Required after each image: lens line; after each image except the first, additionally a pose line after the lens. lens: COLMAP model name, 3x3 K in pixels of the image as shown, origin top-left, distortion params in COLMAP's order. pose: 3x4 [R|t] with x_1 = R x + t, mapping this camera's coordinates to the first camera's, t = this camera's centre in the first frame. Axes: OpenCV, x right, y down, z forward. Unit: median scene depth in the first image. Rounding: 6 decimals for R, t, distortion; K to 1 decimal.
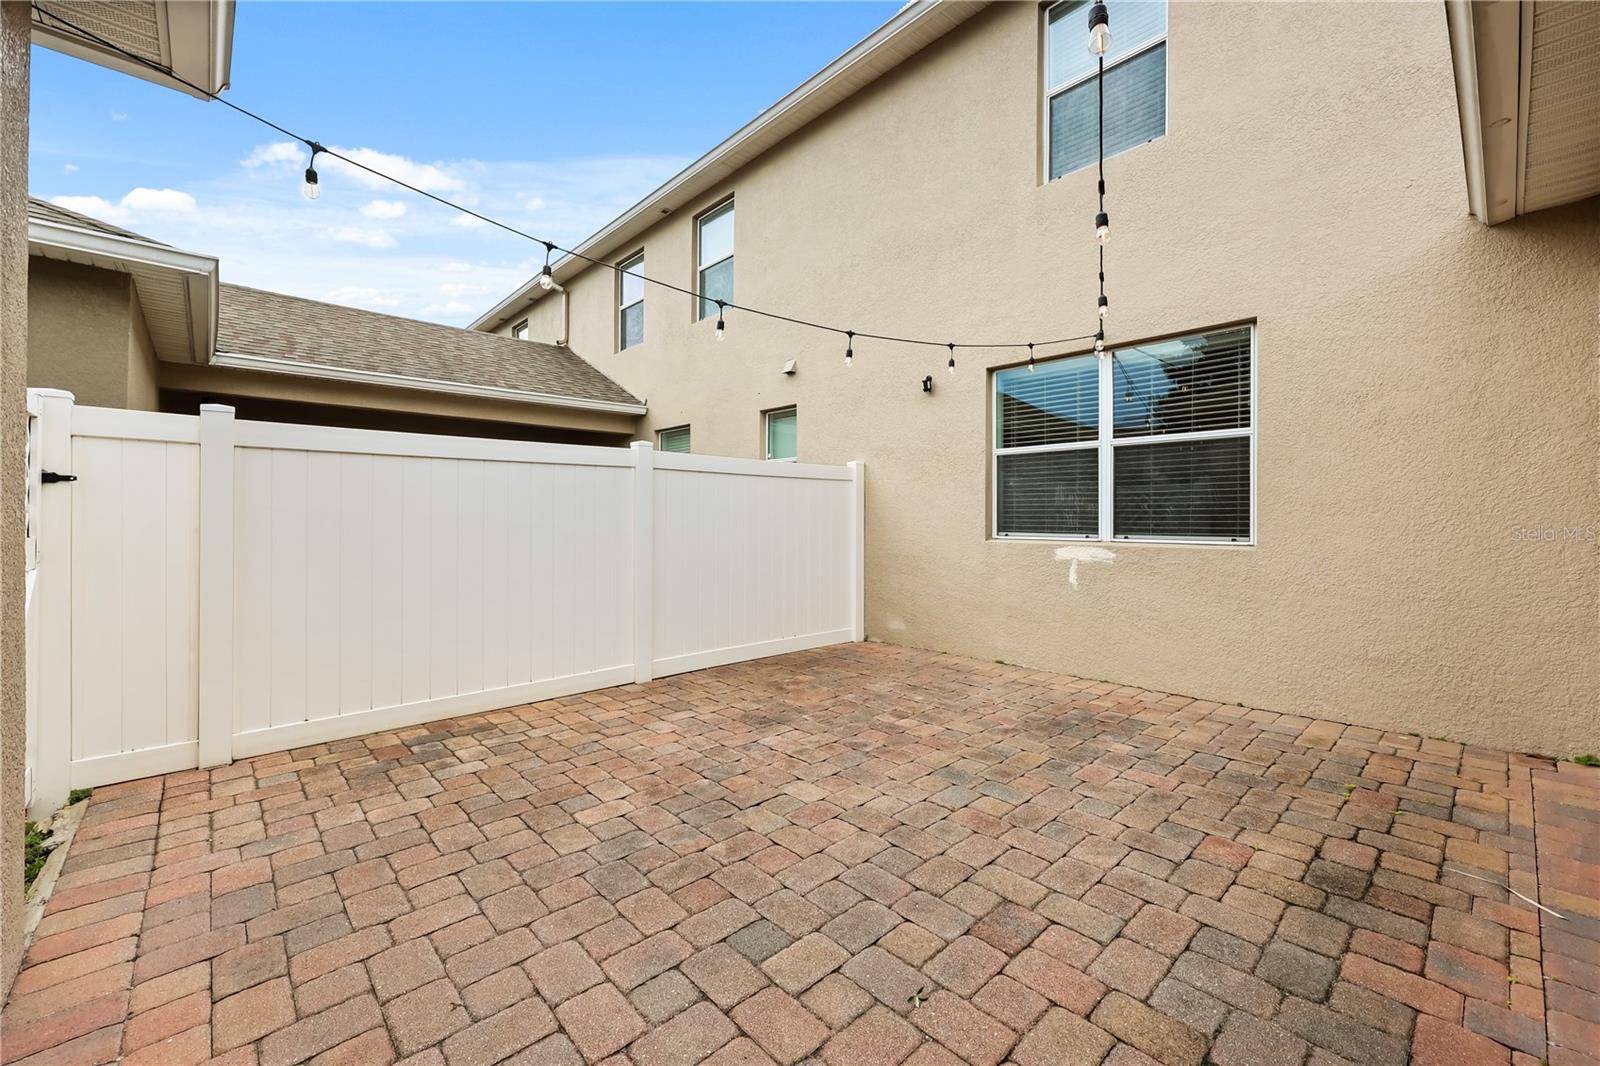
lens RADIAL K [[653.2, 0, 811.5], [0, 653.2, 521.6], [0, 0, 1]] dist [-0.002468, -0.000054]
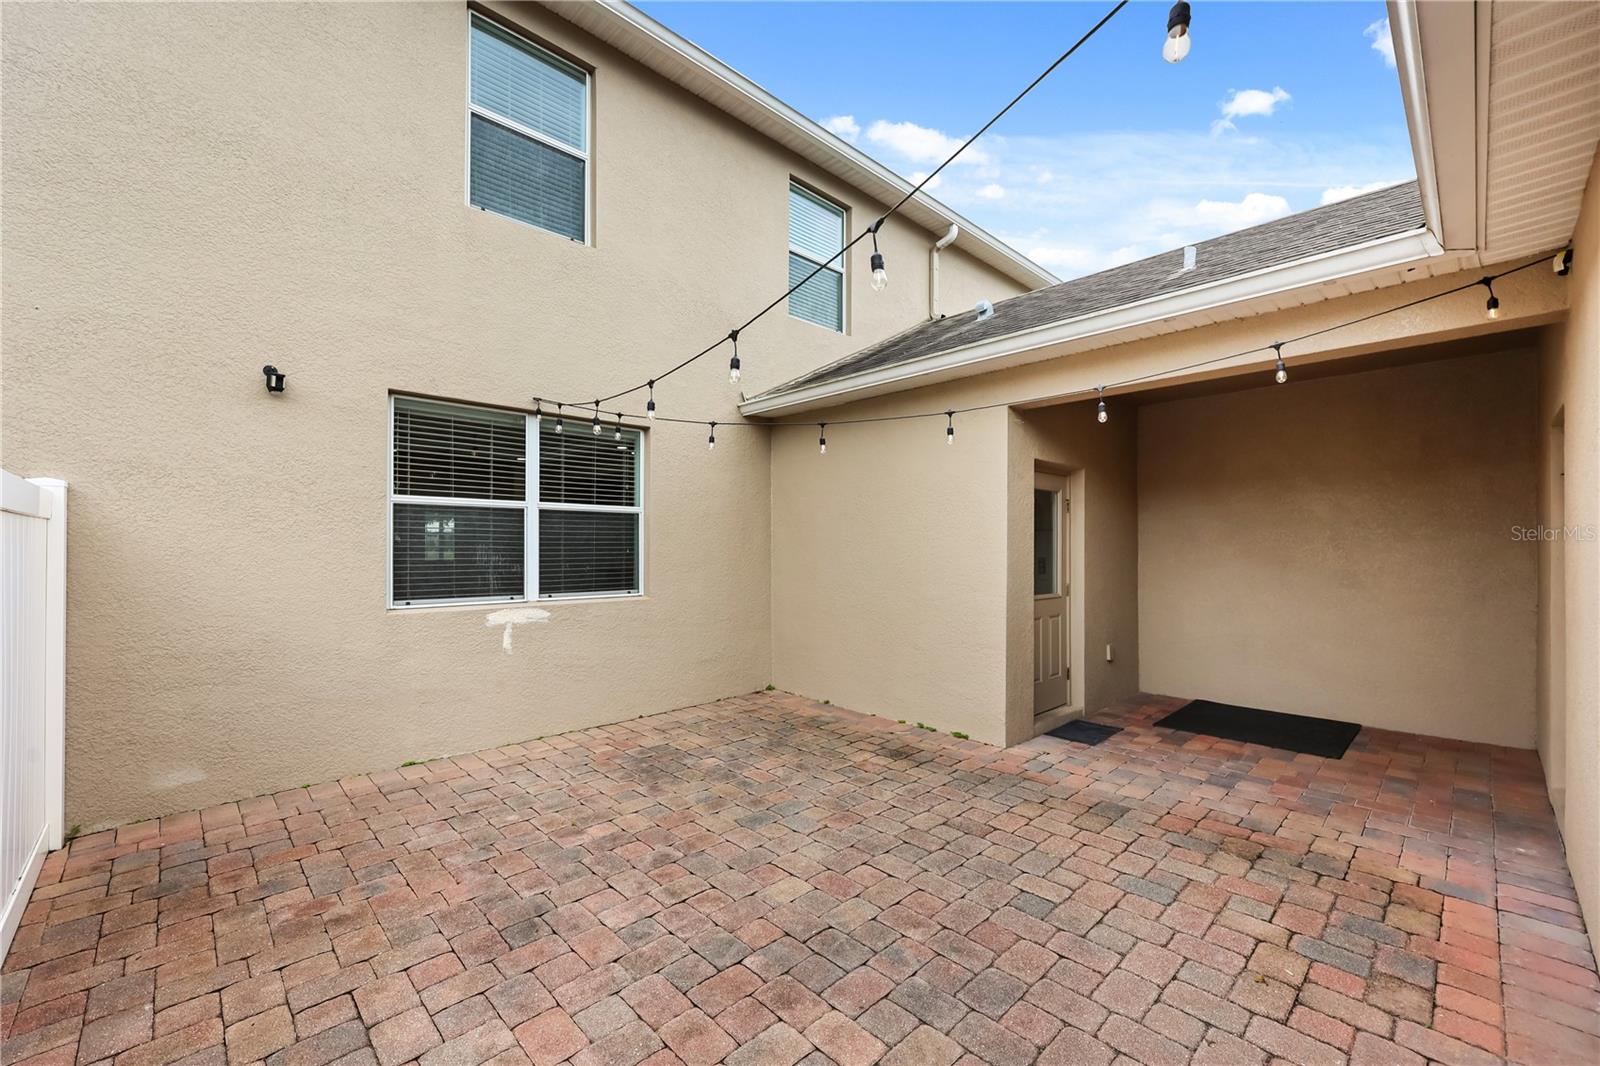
lens RADIAL K [[653.2, 0, 811.0], [0, 653.2, 542.1], [0, 0, 1]] dist [-0.002468, -0.000054]
pose [[-0.030235, 0.008539, 0.999506, -0.726251], [0.003620, 0.999958, -0.008433, -0.064982], [-0.999536, 0.003364, -0.030265, 0.744940]]
